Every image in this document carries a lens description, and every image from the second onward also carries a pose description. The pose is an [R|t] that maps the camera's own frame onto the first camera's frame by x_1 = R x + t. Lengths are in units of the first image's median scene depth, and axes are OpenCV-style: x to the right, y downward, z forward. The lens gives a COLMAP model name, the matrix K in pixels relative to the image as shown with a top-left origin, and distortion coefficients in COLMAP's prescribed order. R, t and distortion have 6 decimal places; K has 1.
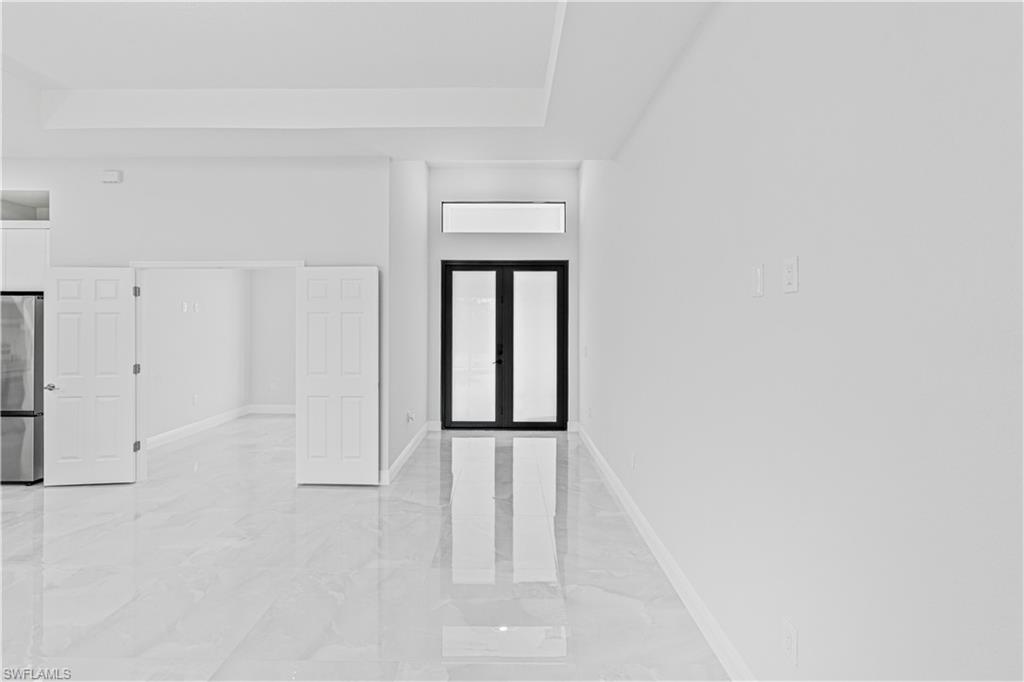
lens RADIAL K [[468.5, 0, 510.8], [0, 468.5, 324.0], [0, 0, 1]] dist [-0.000041, -0.000465]
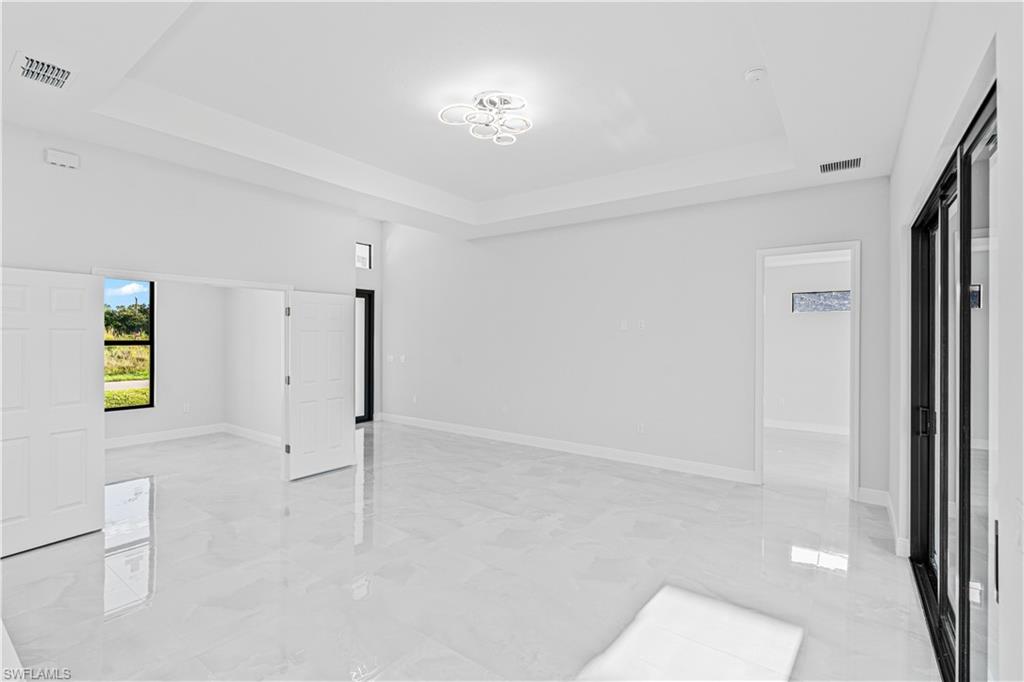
lens RADIAL K [[468.5, 0, 508.4], [0, 468.5, 335.3], [0, 0, 1]] dist [-0.000041, -0.000465]
pose [[0.573820, 0.003492, 0.818974, -1.082159], [-0.002012, 0.999994, -0.002854, -0.010334], [-0.818979, -0.000010, 0.573823, -0.089115]]
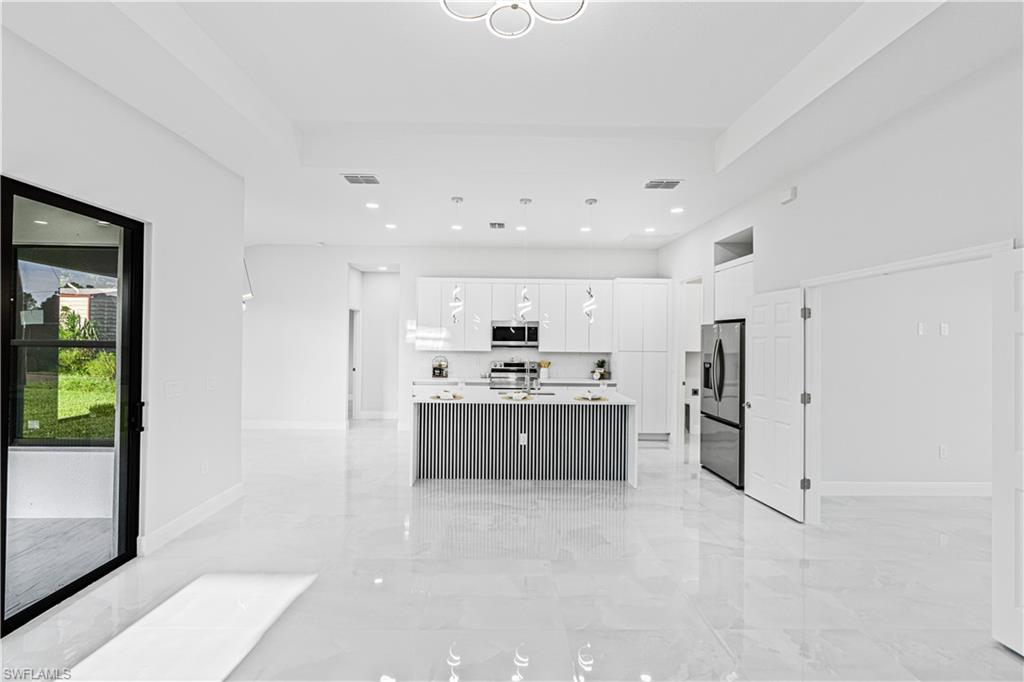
lens RADIAL K [[468.5, 0, 513.4], [0, 468.5, 339.0], [0, 0, 1]] dist [-0.000041, -0.000465]
pose [[0.045664, -0.005332, -0.998943, 0.083911], [-0.017384, 0.999830, -0.006131, -0.003513], [0.998806, 0.017646, 0.045564, 0.393217]]
